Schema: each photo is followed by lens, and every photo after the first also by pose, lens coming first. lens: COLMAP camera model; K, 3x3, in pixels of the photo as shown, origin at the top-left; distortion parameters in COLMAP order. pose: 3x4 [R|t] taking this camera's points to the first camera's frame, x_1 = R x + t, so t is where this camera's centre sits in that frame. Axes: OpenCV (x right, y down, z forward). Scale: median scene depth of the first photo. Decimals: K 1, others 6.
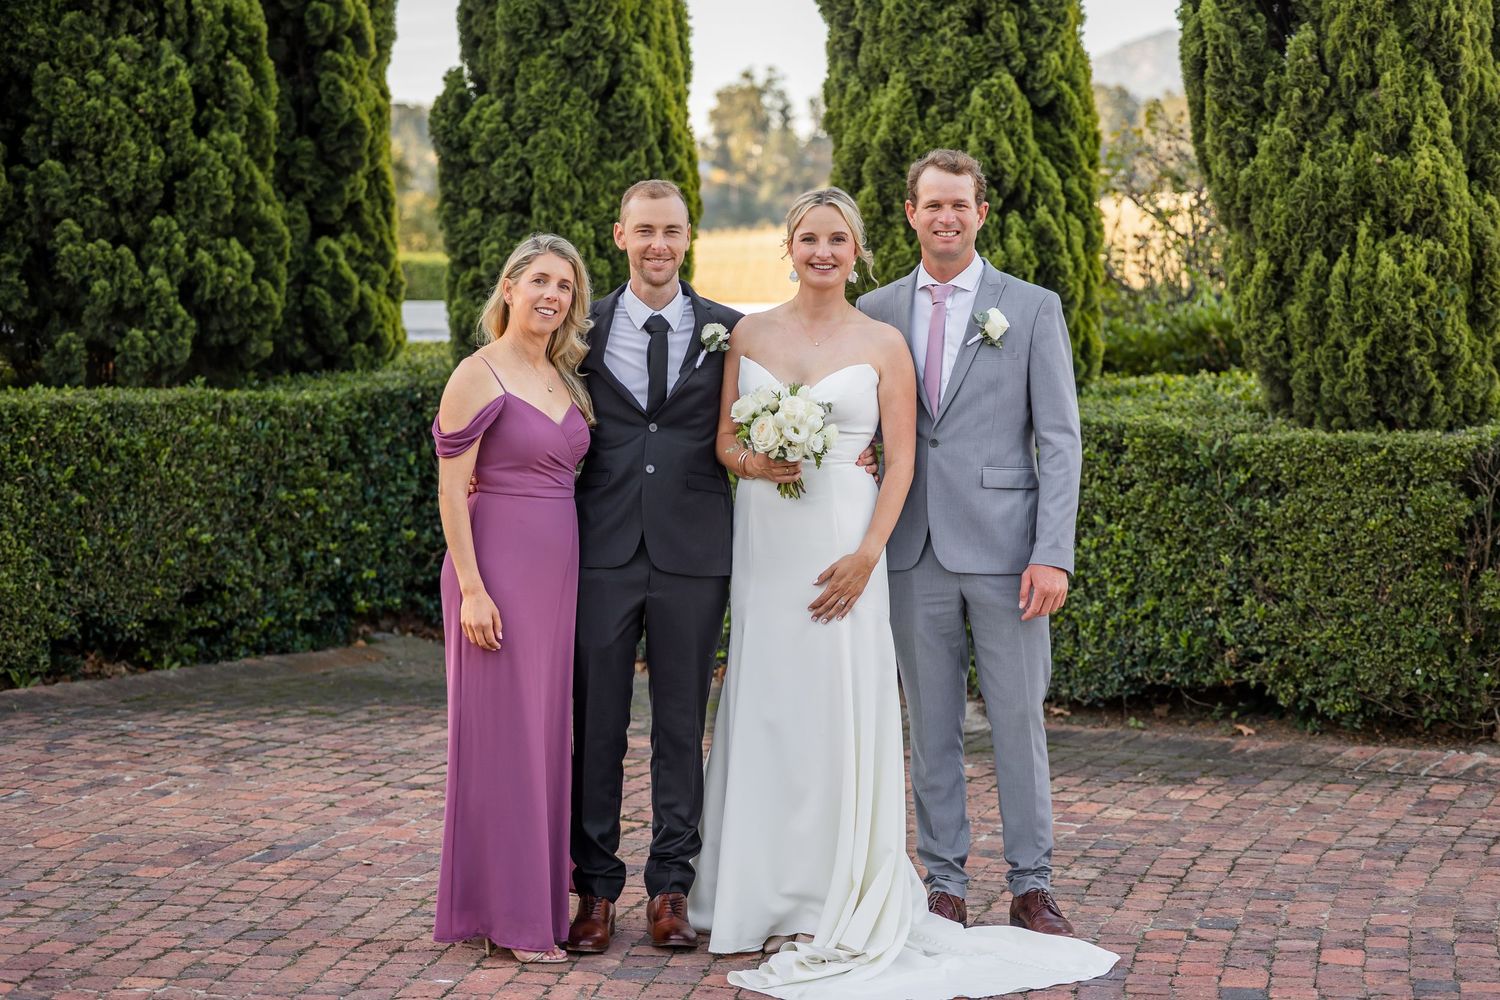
lens RADIAL K [[3742.8, 0, 752.0], [0, 3742.8, 402.8], [0, 0, 1]] dist [-0.192155, -0.537844]
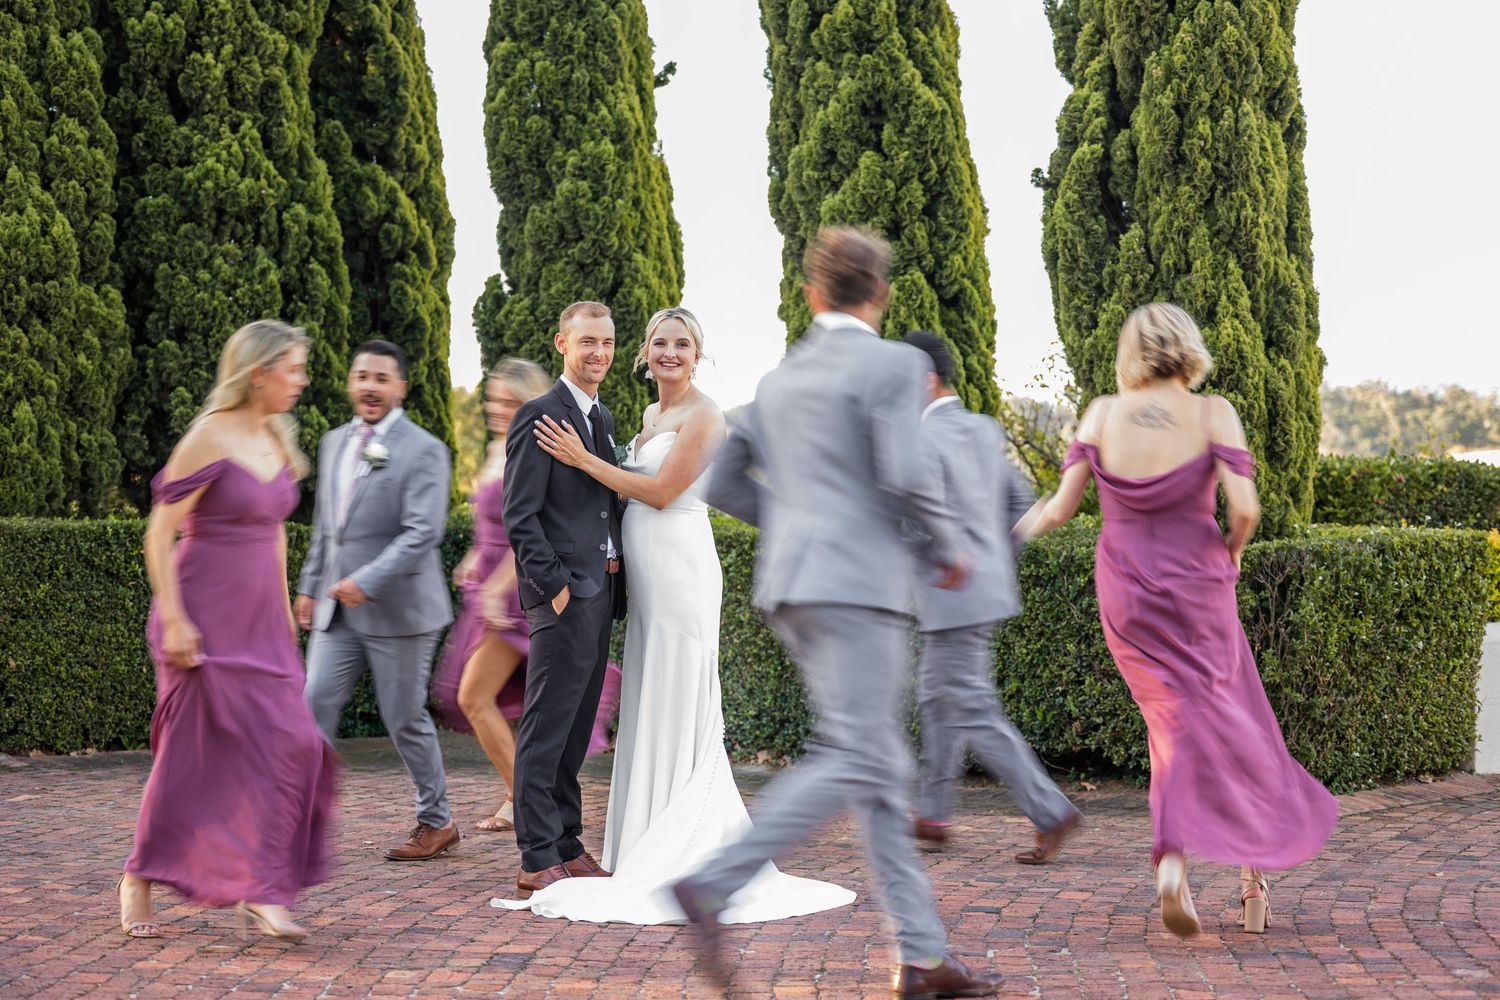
lens RADIAL K [[3622.5, 0, 745.7], [0, 3622.5, 476.7], [0, 0, 1]] dist [-0.209901, -0.966860]
pose [[0.997777, 0.007524, -0.066213, 0.091151], [-0.012265, 0.997366, -0.071491, 0.067931], [0.065501, 0.072144, 0.995241, -0.207358]]
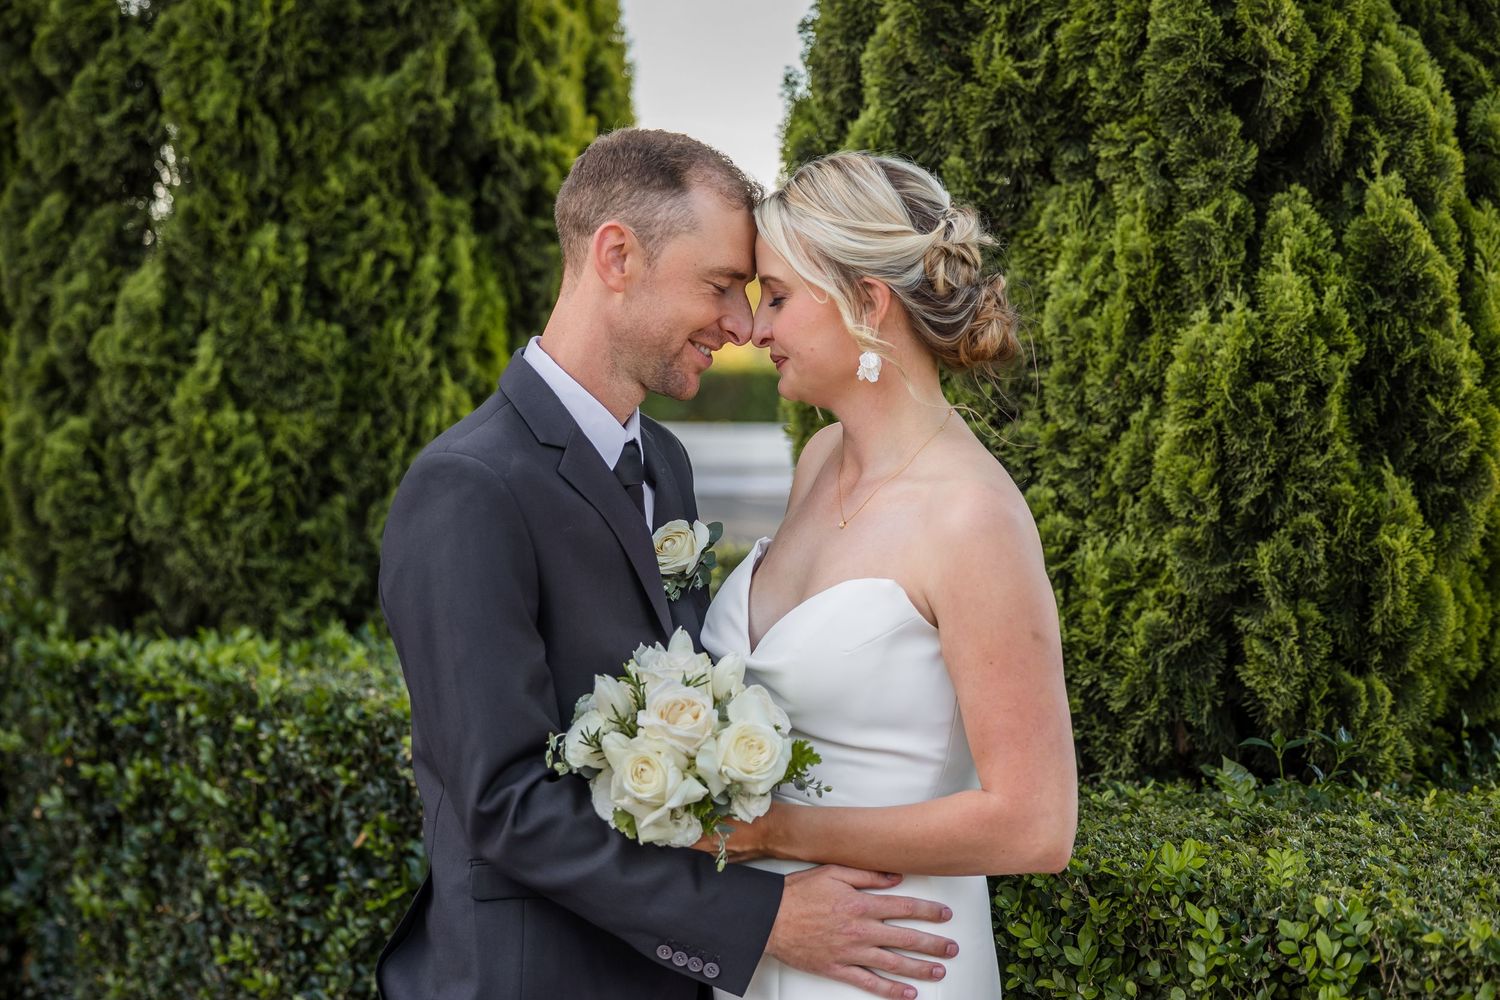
lens RADIAL K [[3358.4, 0, 750.0], [0, 3358.4, 500.0], [0, 0, 1]] dist [-0.517519, 2.000877]
pose [[0.966224, 0.041894, -0.254277, 0.097573], [-0.045290, 0.998946, -0.007513, -0.020351], [0.253694, 0.018776, 0.967102, 0.715025]]
